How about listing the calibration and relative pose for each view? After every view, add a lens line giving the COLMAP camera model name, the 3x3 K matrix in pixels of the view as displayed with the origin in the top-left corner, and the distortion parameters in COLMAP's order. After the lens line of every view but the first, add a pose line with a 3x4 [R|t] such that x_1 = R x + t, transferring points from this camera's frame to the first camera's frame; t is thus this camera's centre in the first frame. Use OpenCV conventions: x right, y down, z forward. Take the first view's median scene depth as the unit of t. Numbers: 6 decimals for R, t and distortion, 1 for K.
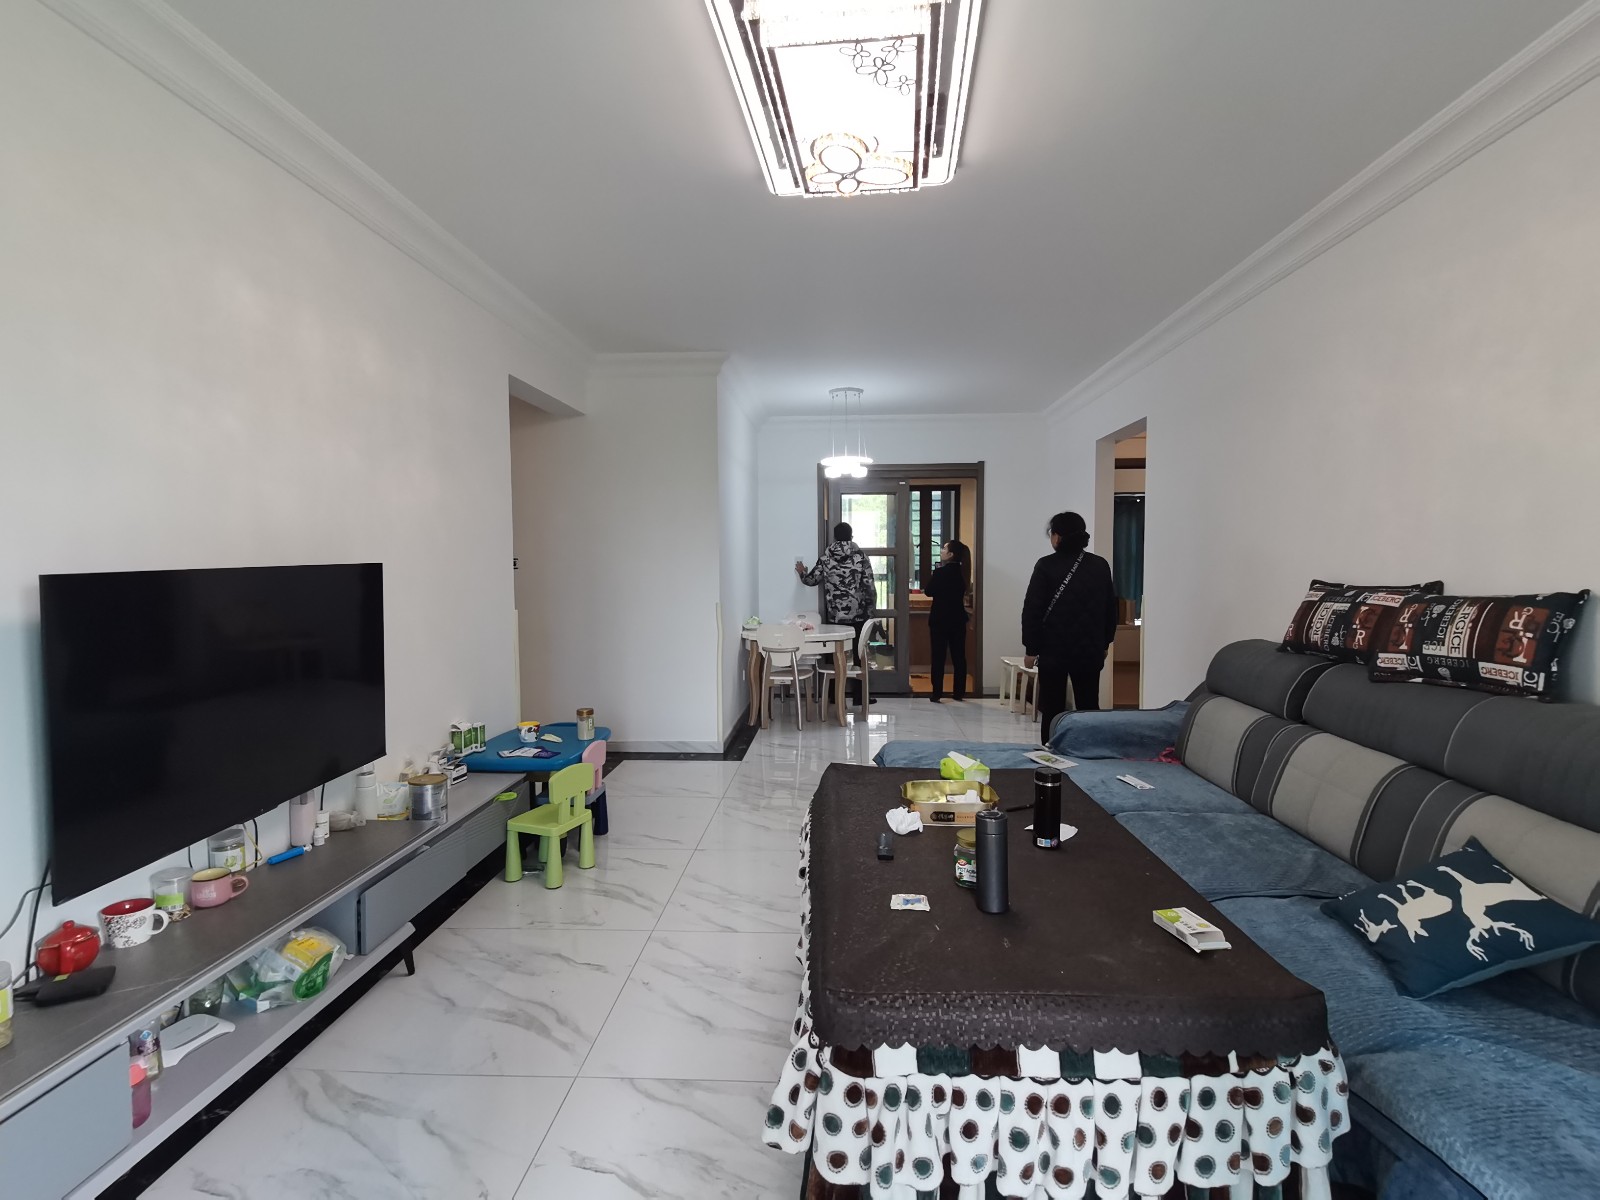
lens RADIAL K [[779.8, 0, 800.0], [0, 779.8, 600.0], [0, 0, 1]] dist [0.046816, -0.035664]
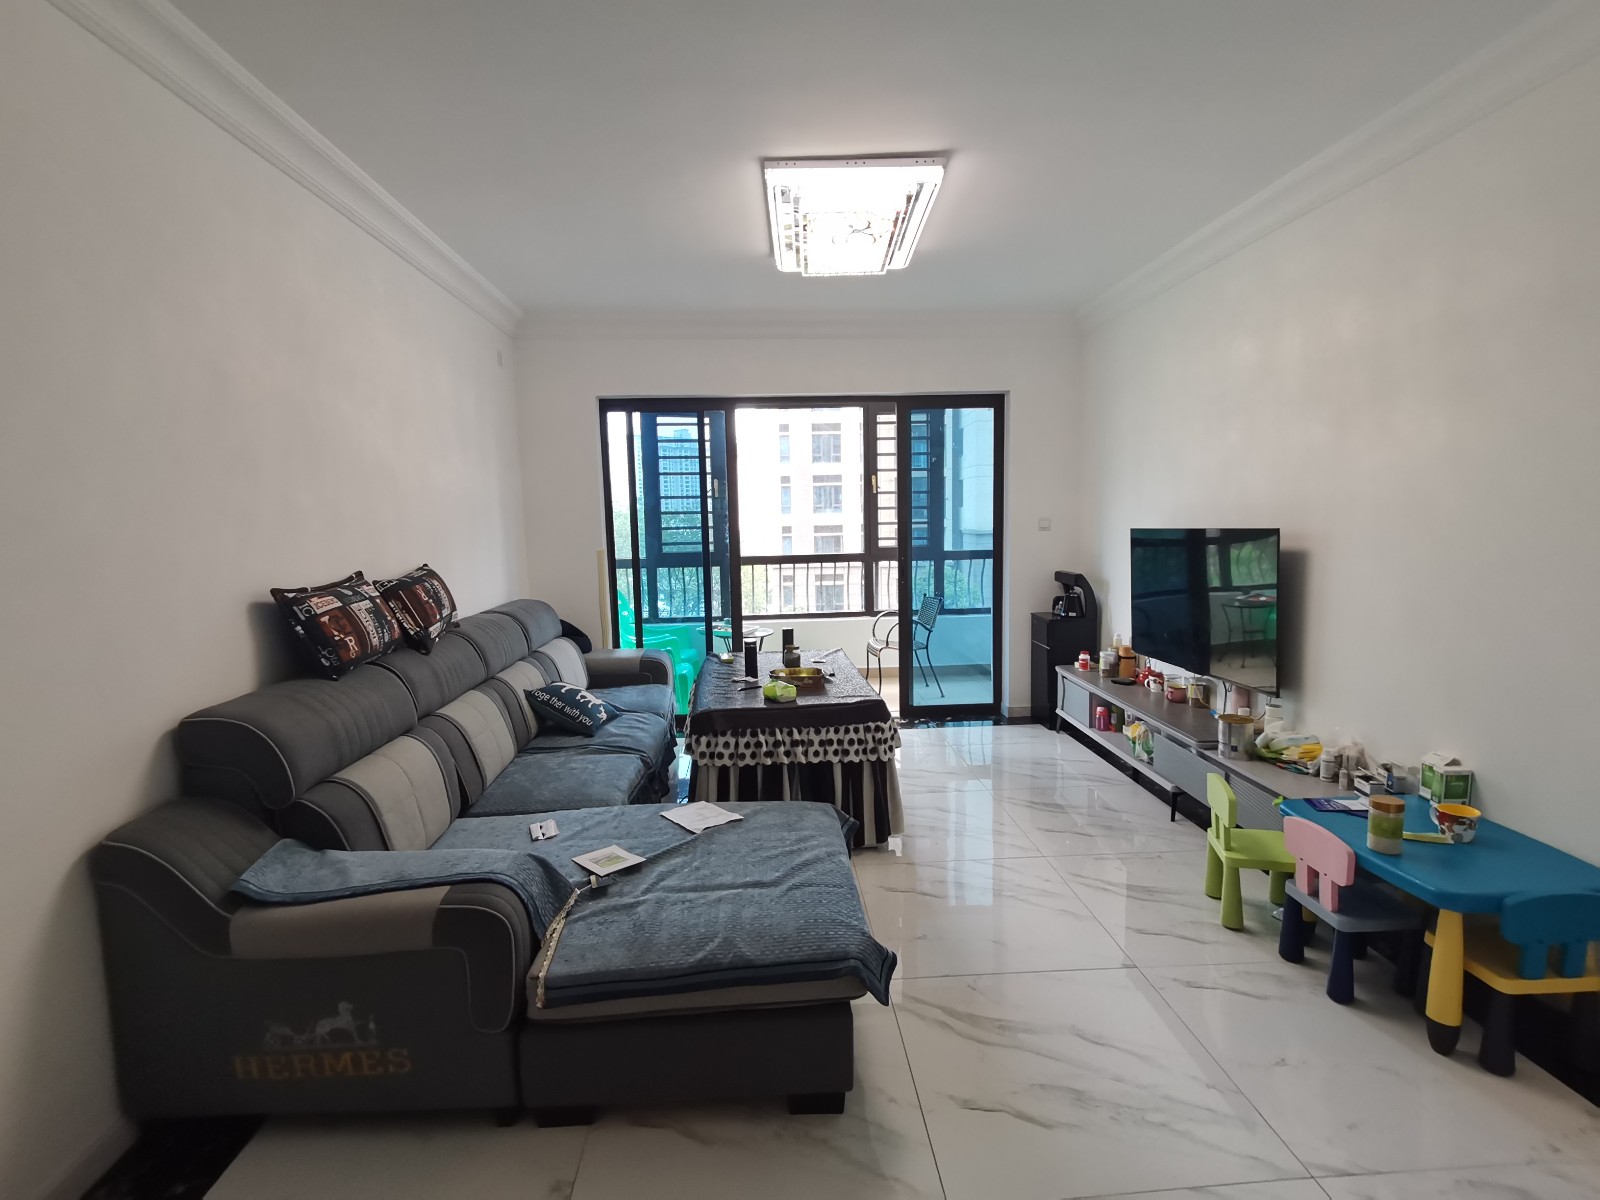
lens RADIAL K [[779.8, 0, 800.0], [0, 779.8, 600.0], [0, 0, 1]] dist [0.046816, -0.035664]
pose [[-0.992753, 0.045886, -0.111068, 0.289584], [0.027338, 0.986232, 0.163090, -0.153524], [0.117022, 0.158871, -0.980340, 2.113148]]
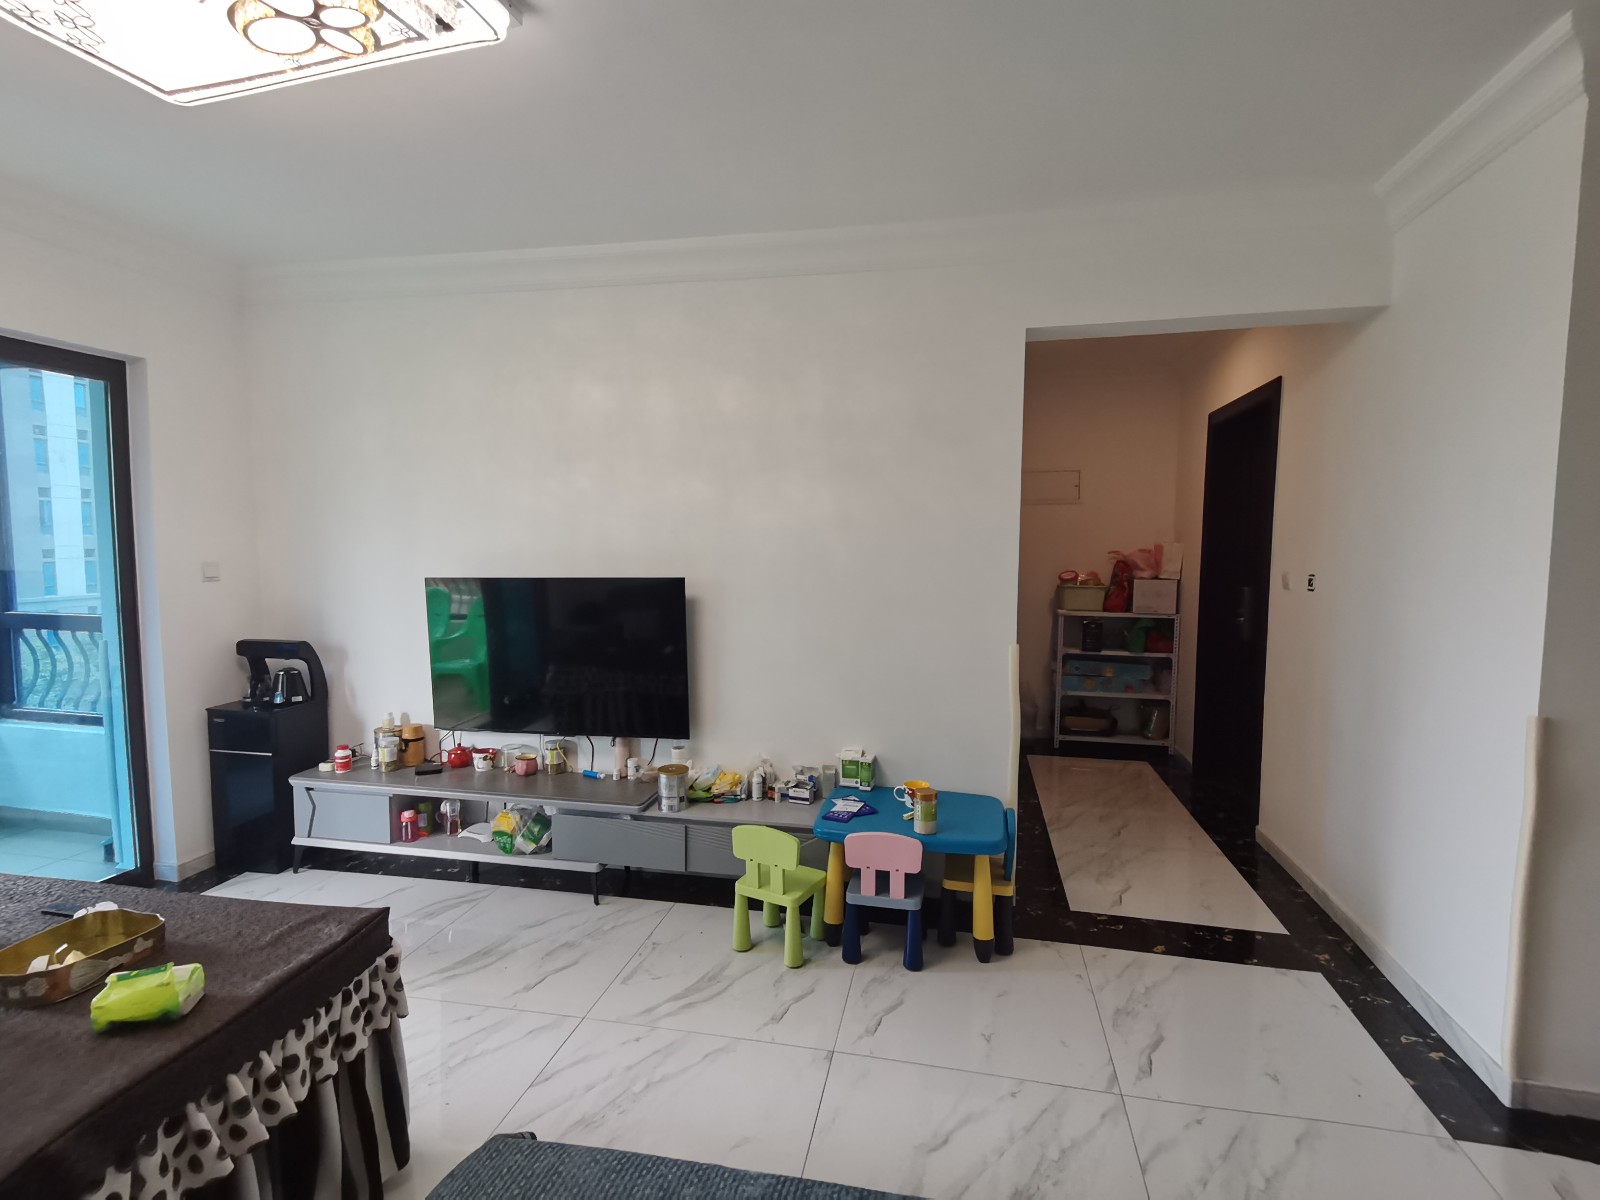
lens RADIAL K [[779.8, 0, 800.0], [0, 779.8, 600.0], [0, 0, 1]] dist [0.046816, -0.035664]
pose [[-0.140213, 0.086193, -0.986363, 0.622650], [-0.056190, 0.993906, 0.094840, -0.138069], [0.988526, 0.068721, -0.134515, 1.374932]]
